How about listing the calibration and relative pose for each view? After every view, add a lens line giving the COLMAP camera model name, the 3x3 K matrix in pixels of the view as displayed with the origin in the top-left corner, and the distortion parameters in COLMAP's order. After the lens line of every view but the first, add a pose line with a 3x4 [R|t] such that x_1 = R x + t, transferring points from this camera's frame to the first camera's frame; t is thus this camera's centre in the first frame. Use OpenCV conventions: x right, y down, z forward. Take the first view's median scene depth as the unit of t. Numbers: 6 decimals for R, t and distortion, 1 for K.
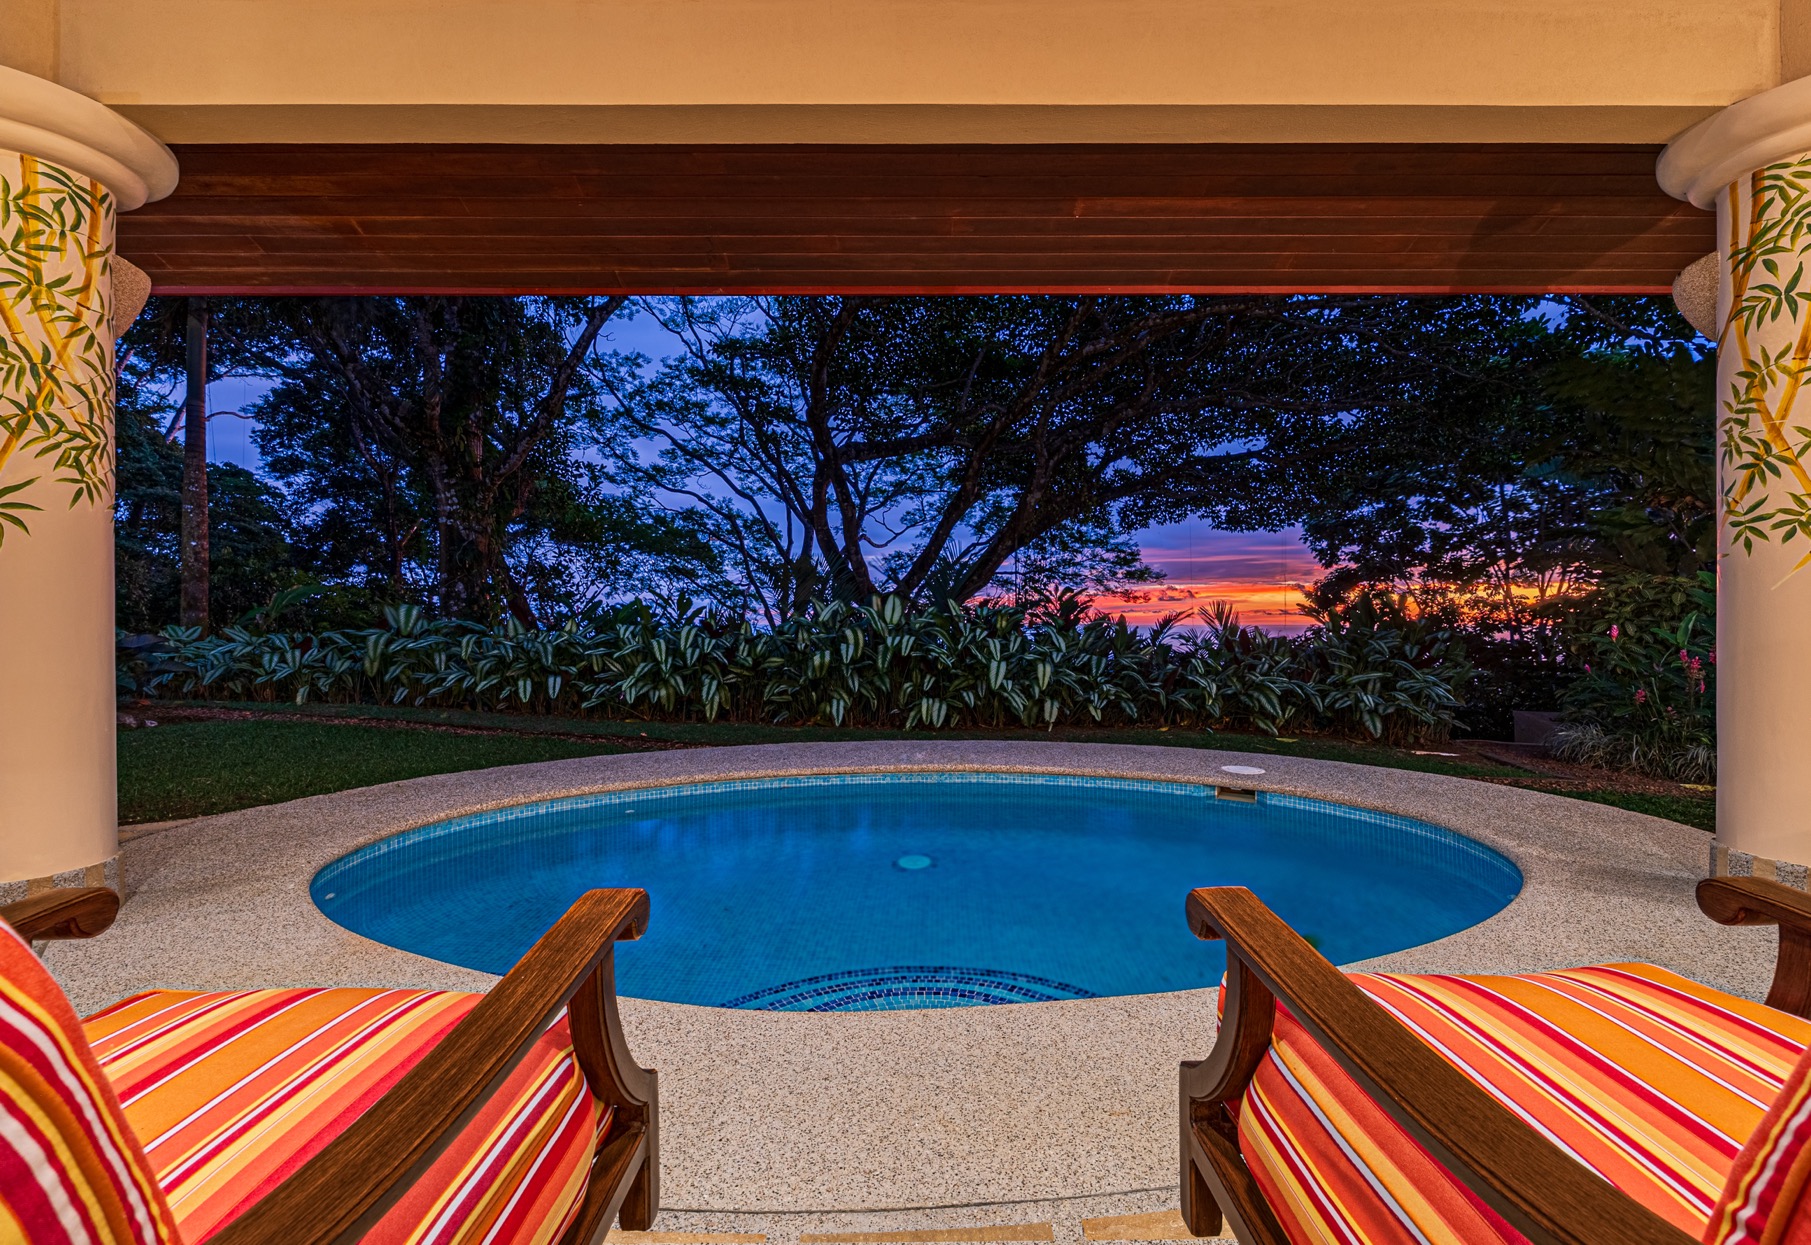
lens RADIAL K [[762.9, 0, 905.5], [0, 762.9, 622.5], [0, 0, 1]] dist [-0.000697, -0.000038]
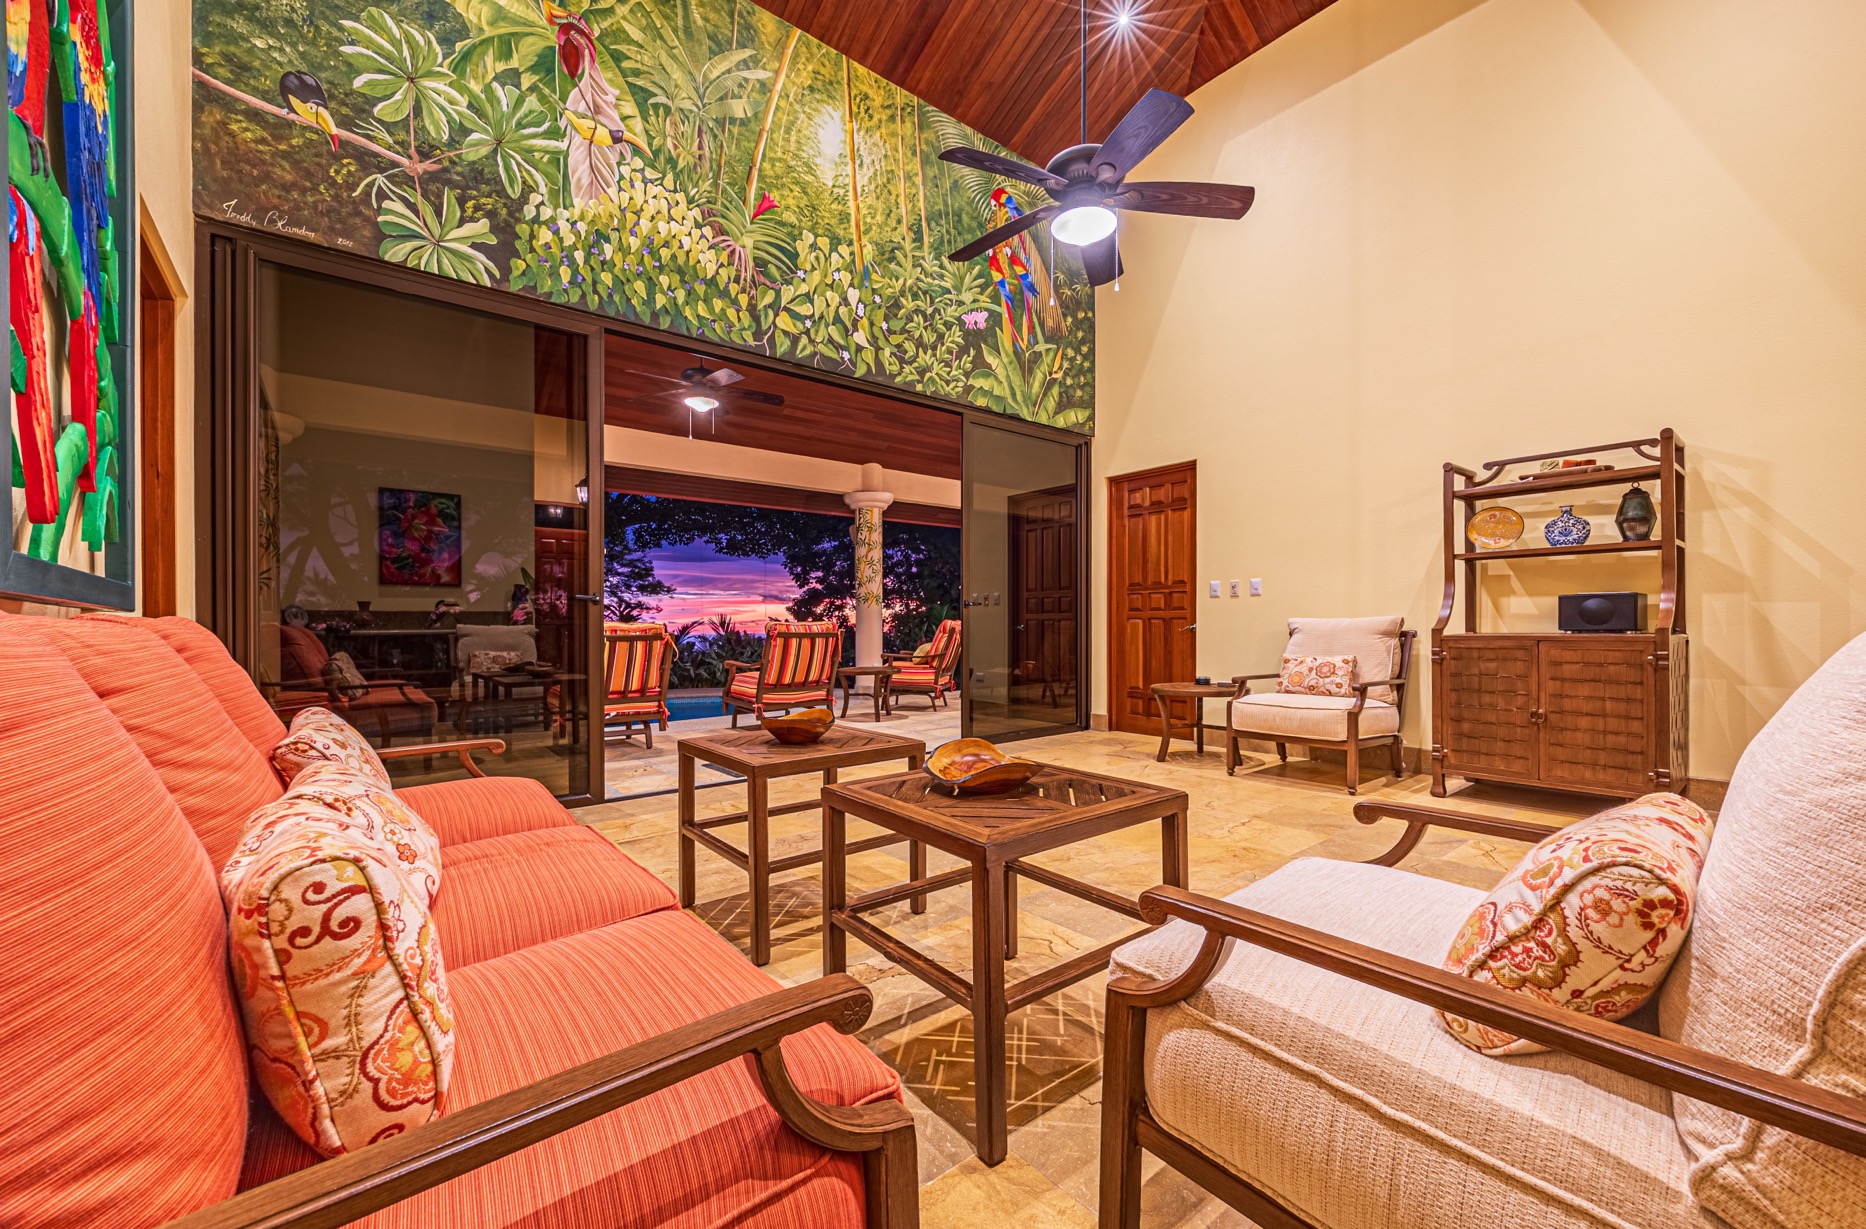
lens RADIAL K [[725.7, 0, 933.0], [0, 725.7, 614.5], [0, 0, 1]] dist [0.000423, 0.000004]
pose [[0.780299, 0.008902, 0.625344, -0.043111], [0.005661, 0.999757, -0.021297, 0.001273], [-0.625381, 0.020158, 0.780059, -0.101336]]
